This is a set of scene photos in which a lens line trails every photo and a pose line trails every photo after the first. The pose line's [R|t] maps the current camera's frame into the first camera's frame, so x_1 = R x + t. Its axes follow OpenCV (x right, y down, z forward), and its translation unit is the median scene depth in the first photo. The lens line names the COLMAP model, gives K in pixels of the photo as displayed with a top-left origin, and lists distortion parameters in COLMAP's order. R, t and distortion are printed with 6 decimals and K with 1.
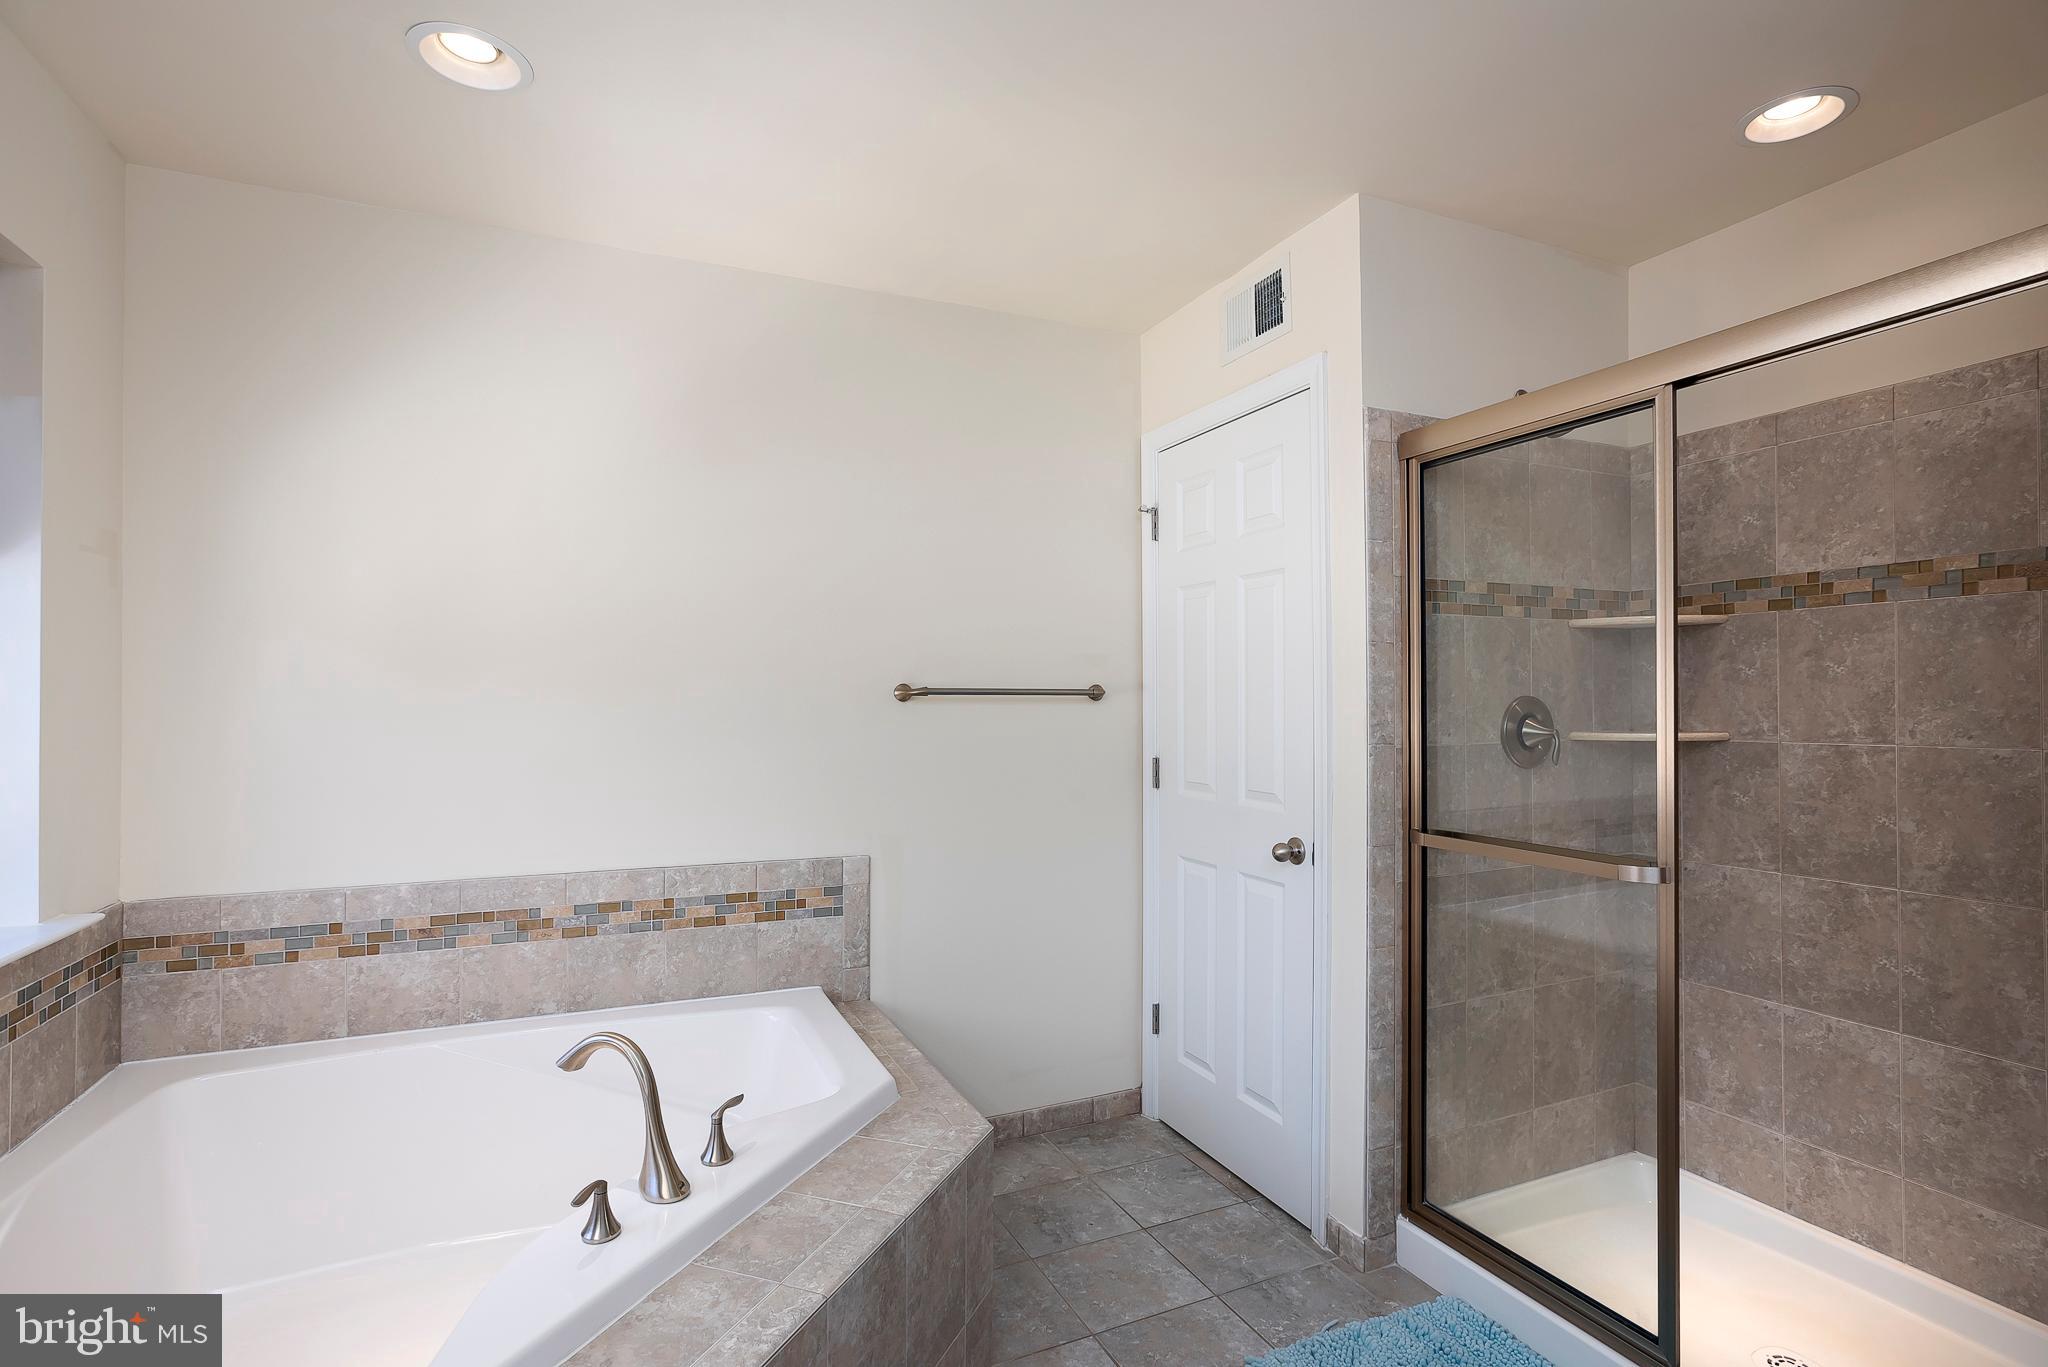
lens RADIAL K [[998.6, 0, 1034.3], [0, 998.6, 701.2], [0, 0, 1]] dist [0.003722, 0.000739]
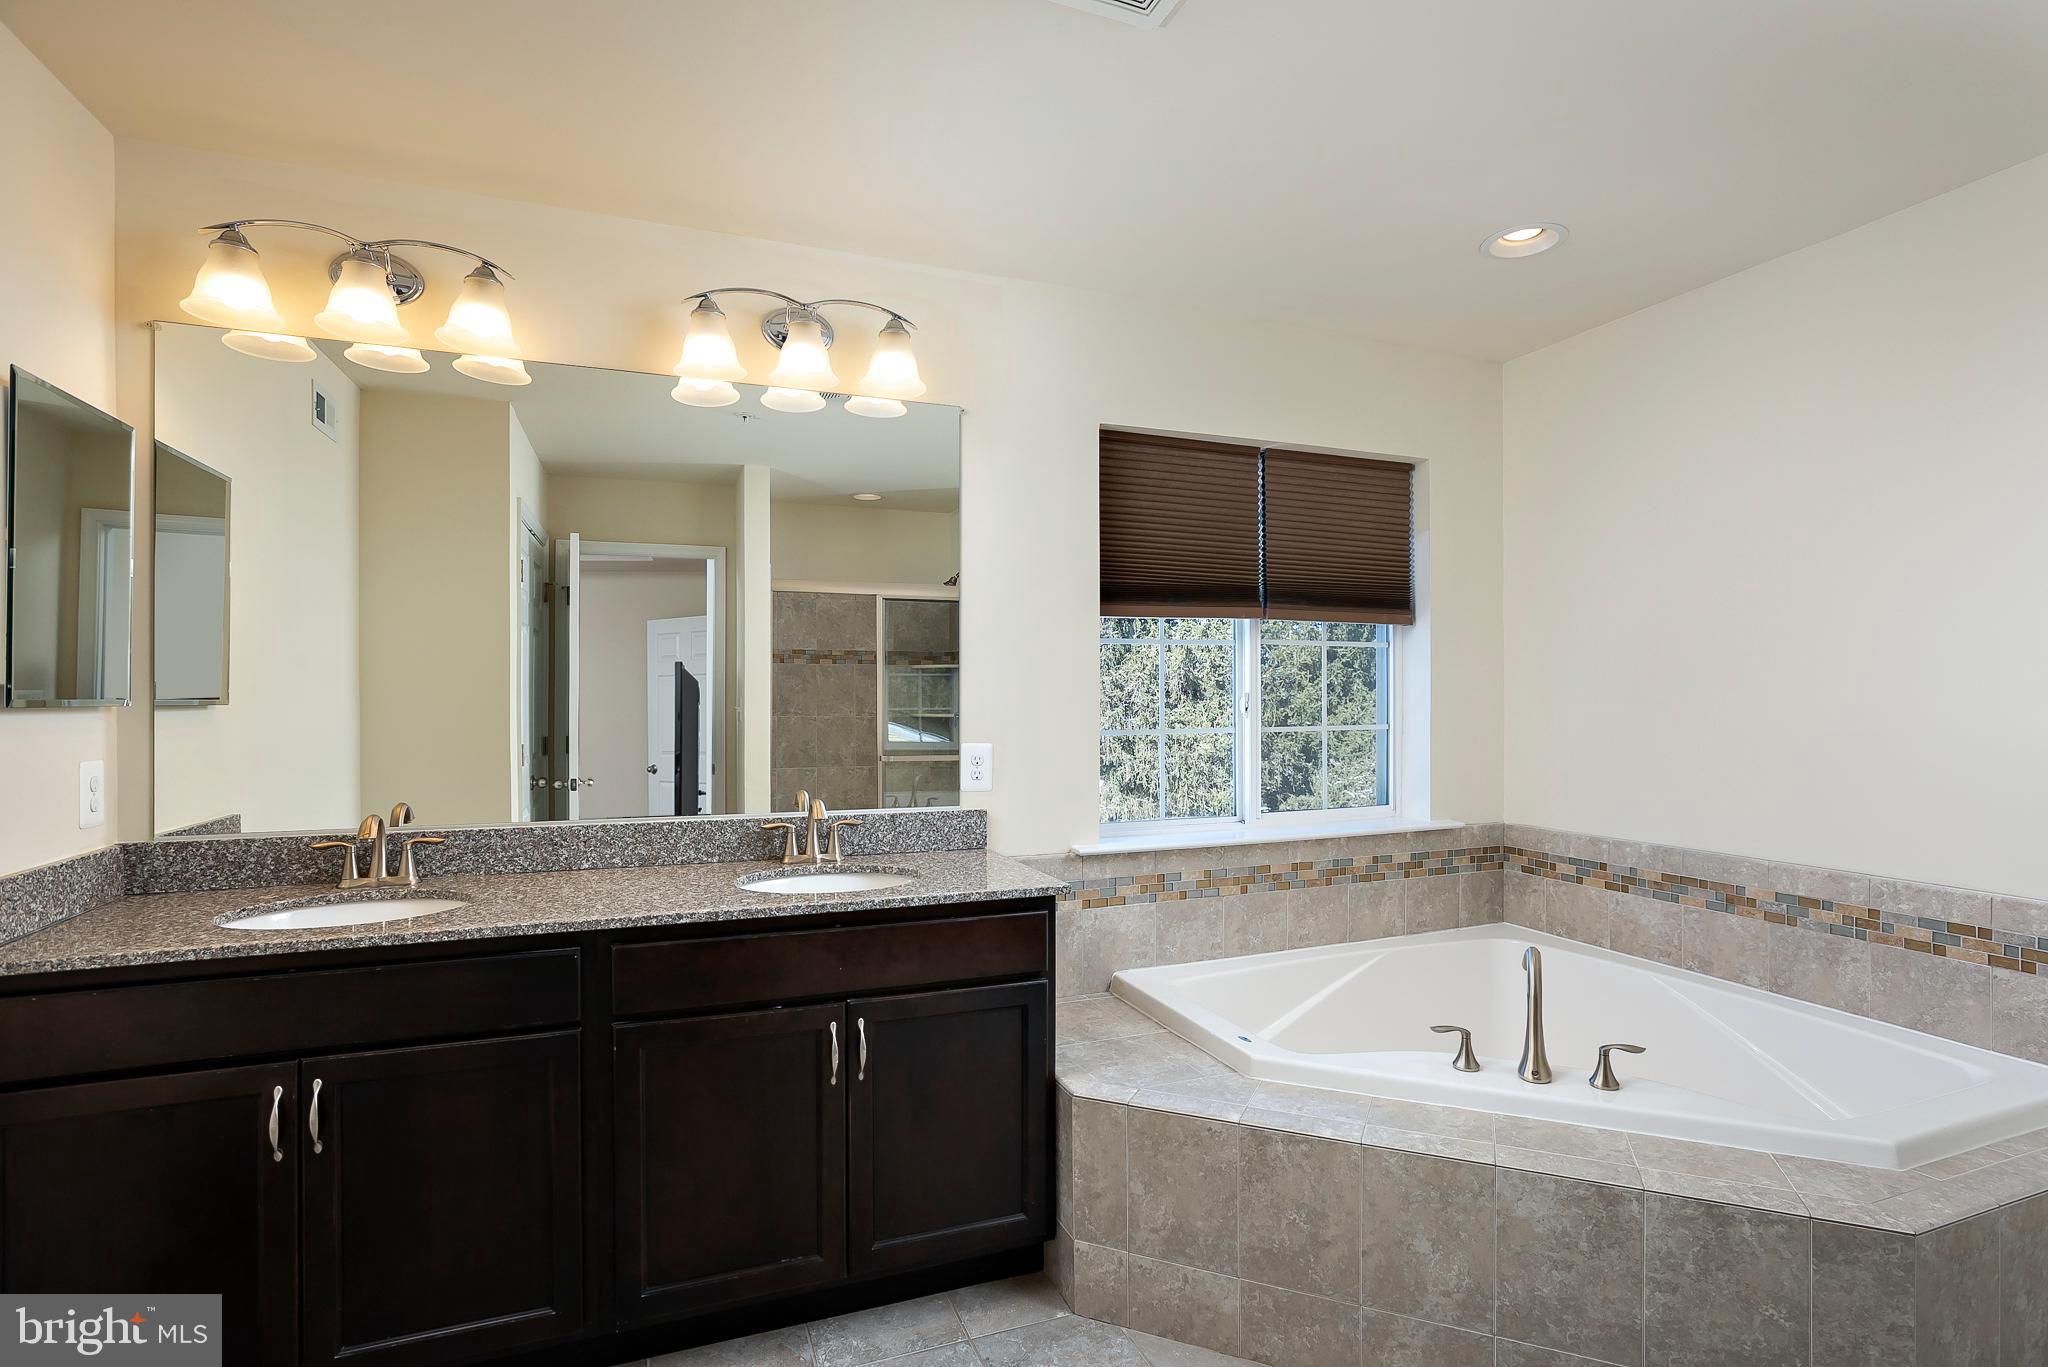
lens RADIAL K [[998.6, 0, 1034.3], [0, 998.6, 701.2], [0, 0, 1]] dist [0.003722, 0.000739]
pose [[-0.057745, -0.001392, -0.998330, 0.677117], [0.003732, 0.999992, -0.001610, 0.001243], [0.998324, -0.003818, -0.057739, 0.294820]]
